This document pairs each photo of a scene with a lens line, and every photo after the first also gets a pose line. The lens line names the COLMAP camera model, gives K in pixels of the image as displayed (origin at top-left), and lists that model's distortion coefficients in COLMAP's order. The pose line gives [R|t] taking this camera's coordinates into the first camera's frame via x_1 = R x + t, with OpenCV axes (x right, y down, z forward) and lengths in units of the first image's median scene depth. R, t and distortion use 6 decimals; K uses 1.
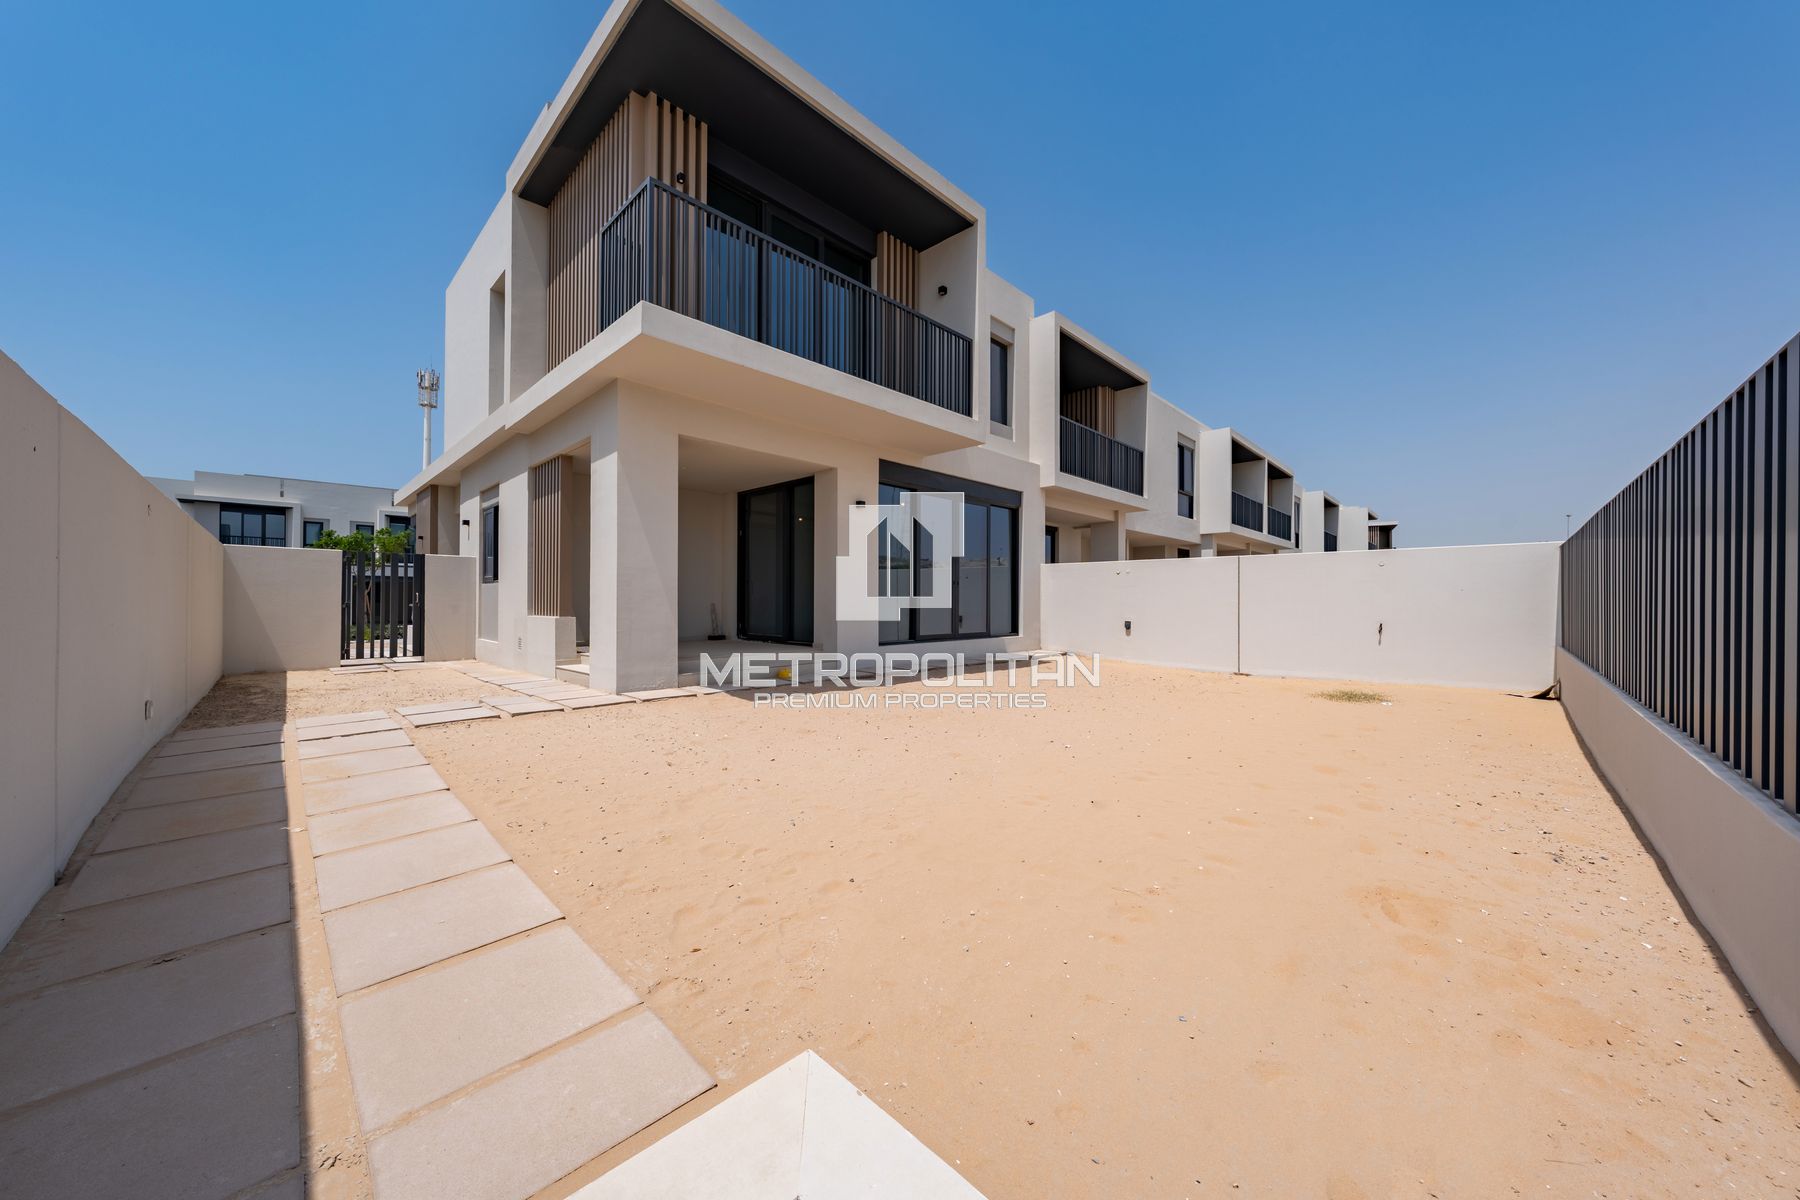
lens RADIAL K [[609.2, 0, 915.3], [0, 609.2, 593.8], [0, 0, 1]] dist [-0.003234, 0.000602]
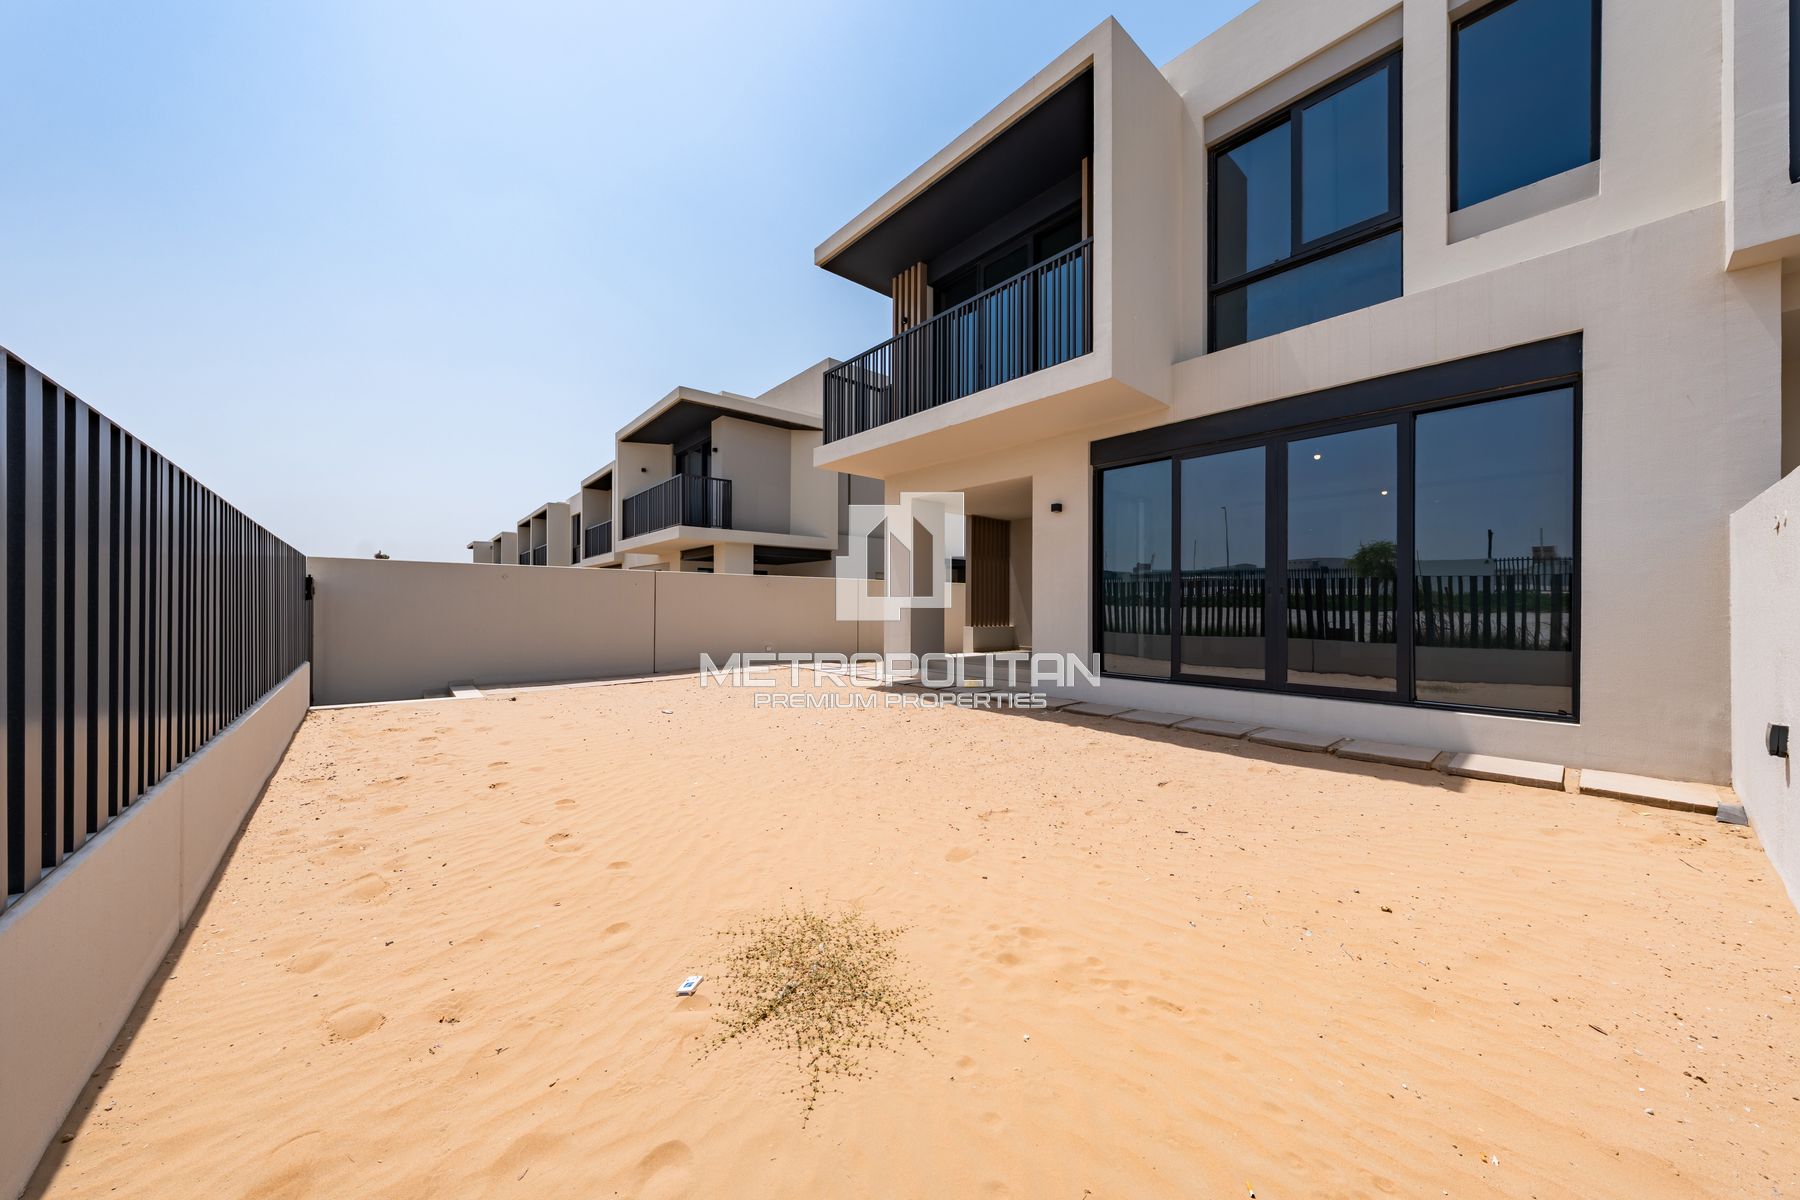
lens RADIAL K [[609.2, 0, 912.8], [0, 609.2, 612.6], [0, 0, 1]] dist [-0.003234, 0.000602]
pose [[-0.079809, -0.001731, -0.996809, 0.859466], [0.005481, 0.999983, -0.002175, -0.000167], [0.996795, -0.005637, -0.079798, 0.942793]]
